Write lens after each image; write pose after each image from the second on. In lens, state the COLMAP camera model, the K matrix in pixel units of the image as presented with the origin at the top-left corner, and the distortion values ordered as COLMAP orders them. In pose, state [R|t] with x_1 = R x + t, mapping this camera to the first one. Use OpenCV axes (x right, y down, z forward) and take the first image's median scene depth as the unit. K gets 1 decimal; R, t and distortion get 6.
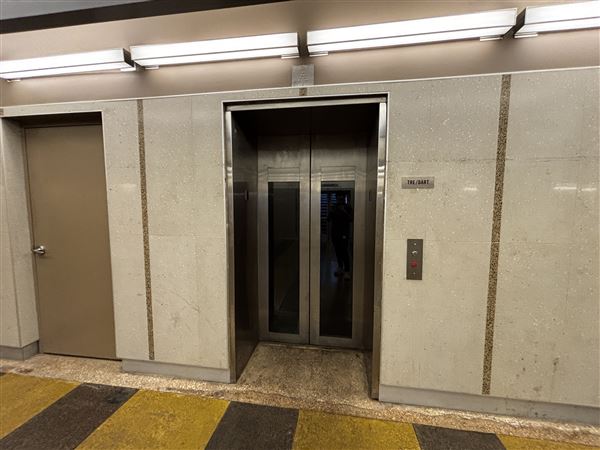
lens RADIAL K [[234.3, 0, 302.5], [0, 234.3, 226.5], [0, 0, 1]] dist [-0.002384, -0.000350]
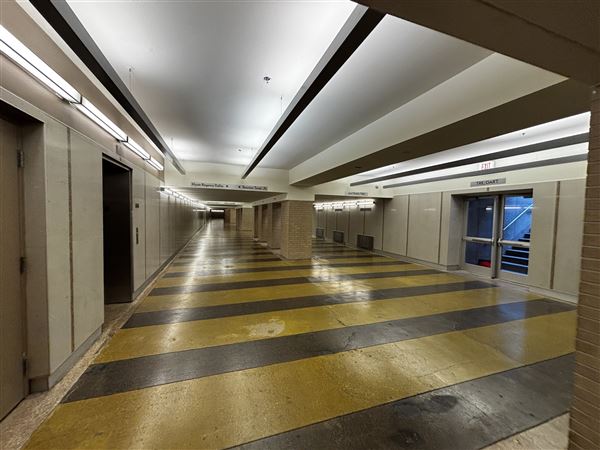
lens RADIAL K [[246.1, 0, 307.4], [0, 246.1, 226.3], [0, 0, 1]] dist [-0.000870, -0.000119]
pose [[-0.473760, -0.055708, 0.878890, -2.419231], [0.037792, 0.995792, 0.083489, -0.103902], [-0.879843, 0.072768, -0.469661, 0.563398]]
